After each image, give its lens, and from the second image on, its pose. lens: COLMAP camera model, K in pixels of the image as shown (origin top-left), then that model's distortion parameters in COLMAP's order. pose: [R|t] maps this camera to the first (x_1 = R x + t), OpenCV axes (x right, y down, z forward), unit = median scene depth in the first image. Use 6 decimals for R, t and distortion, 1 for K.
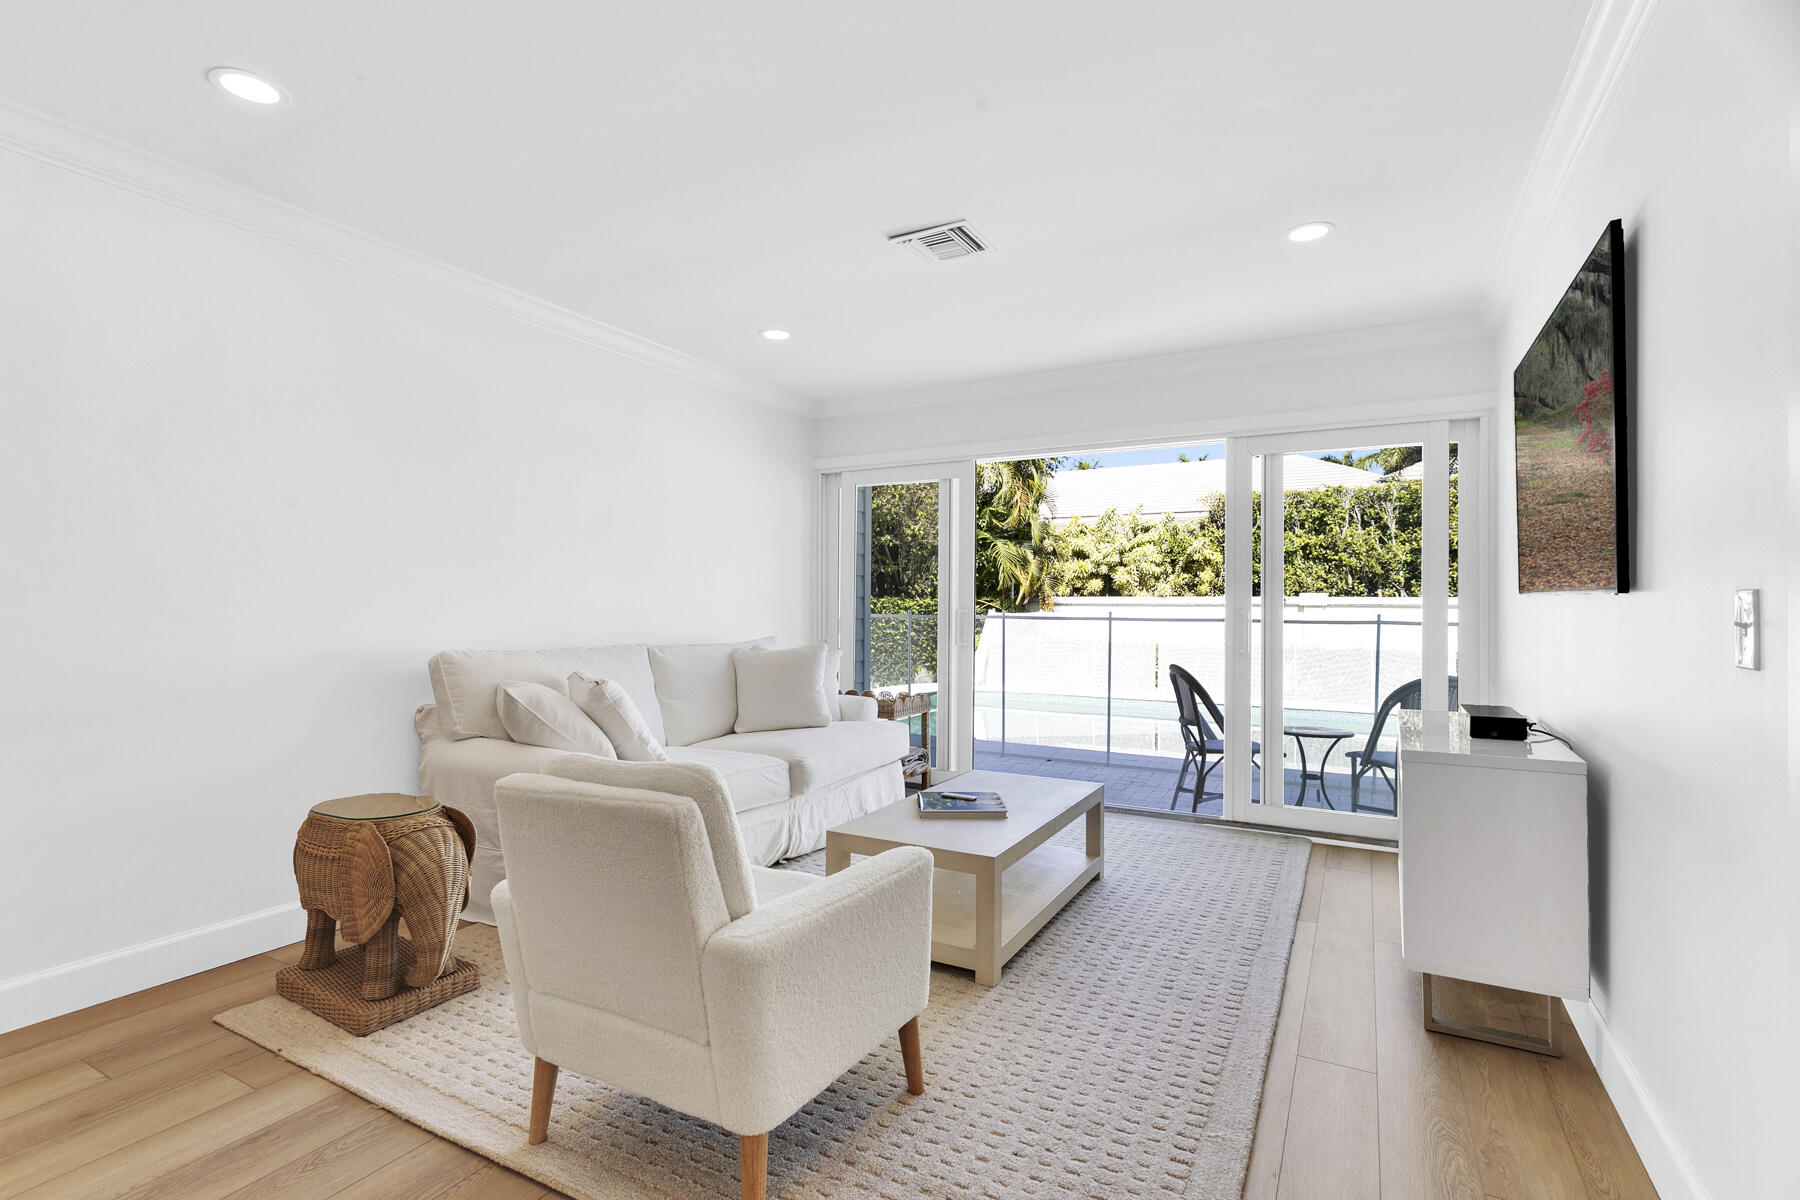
lens RADIAL K [[866.6, 0, 895.8], [0, 866.6, 597.6], [0, 0, 1]] dist [-0.001321, -0.000091]
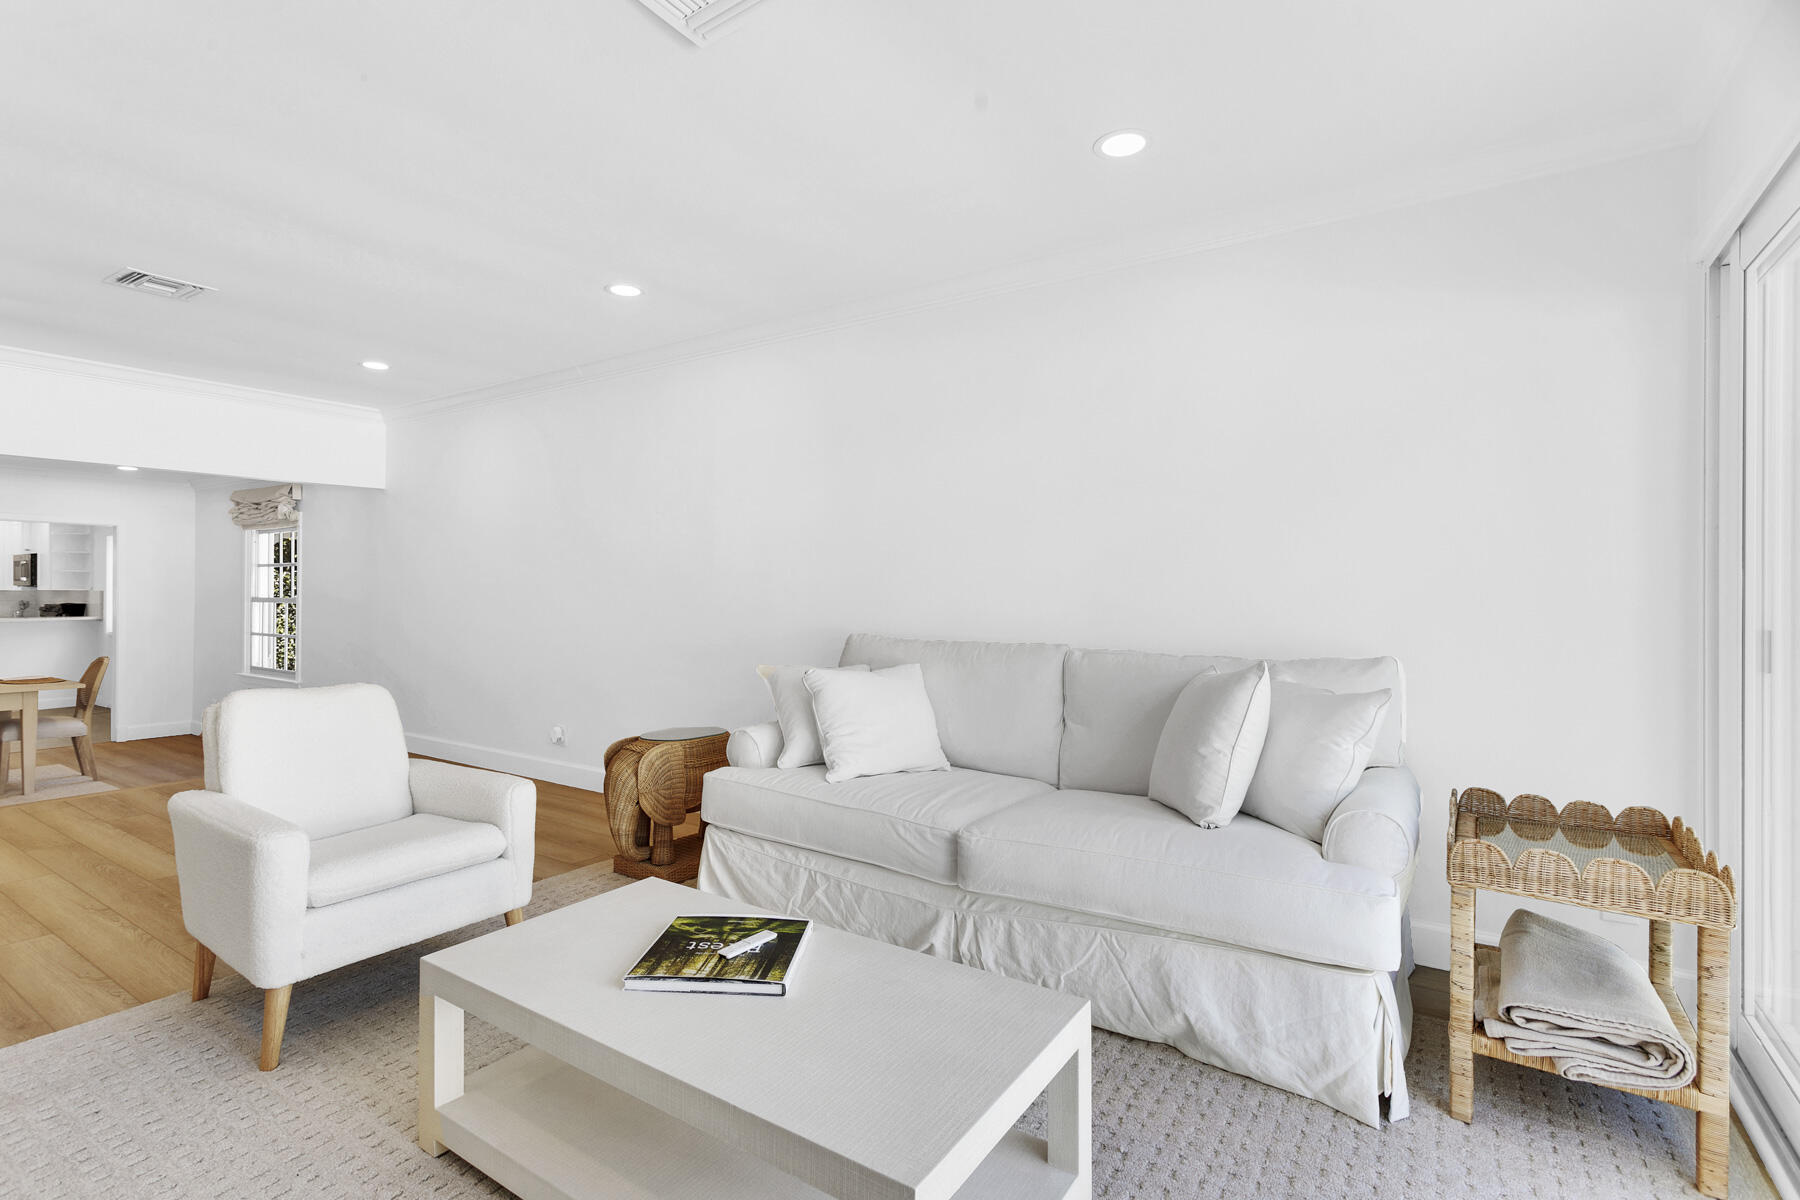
lens RADIAL K [[840.9, 0, 902.1], [0, 840.9, 602.2], [0, 0, 1]] dist [-0.000839, 0.004551]
pose [[-0.088808, 0.000852, -0.996048, 0.240261], [0.006694, 0.999978, 0.000259, 0.004727], [0.996026, -0.006645, -0.088811, 0.461425]]
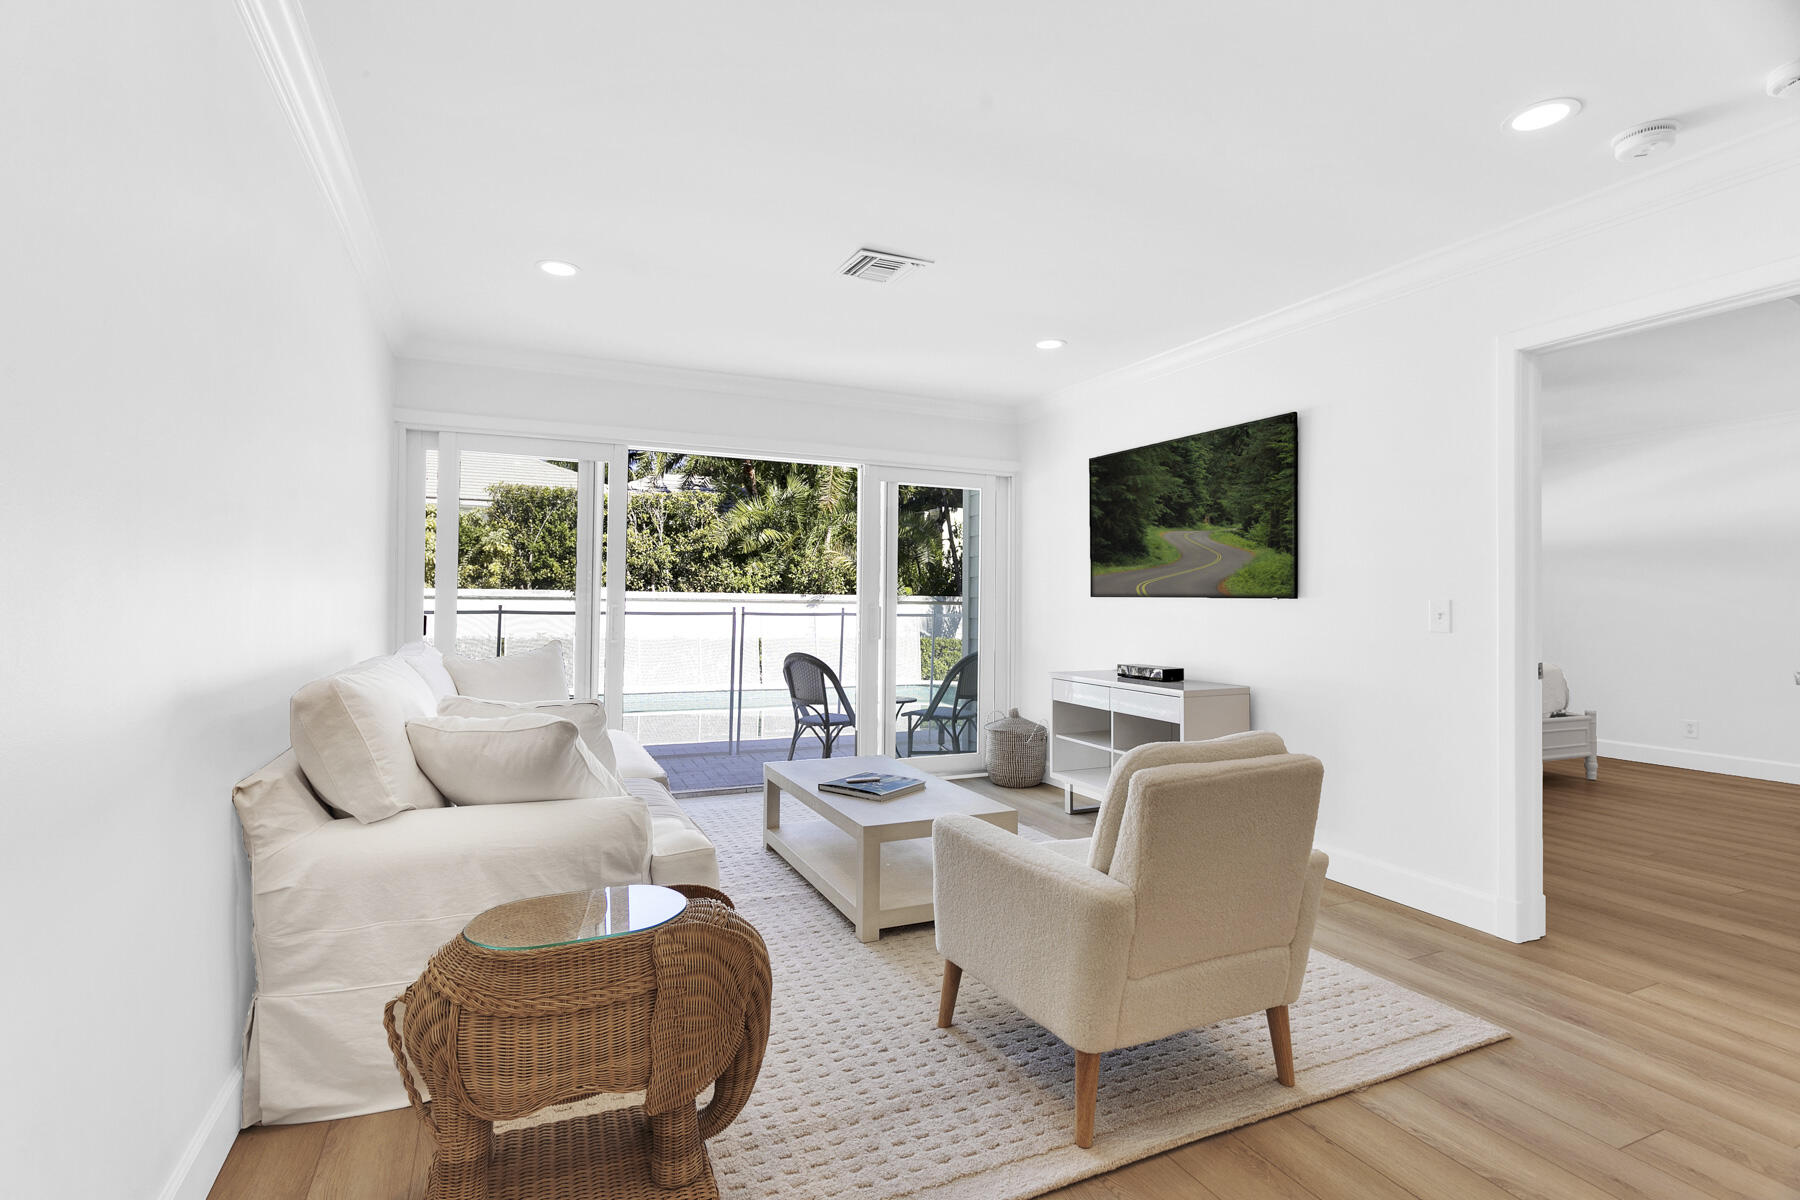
lens RADIAL K [[851.5, 0, 900.0], [0, 851.5, 600.0], [0, 0, 1]] dist [0.003693, 0.000494]
pose [[0.596623, 0.004379, 0.802509, -0.147980], [-0.014242, 0.999885, 0.005132, -0.000202], [-0.802395, -0.014492, 0.596617, 0.065454]]
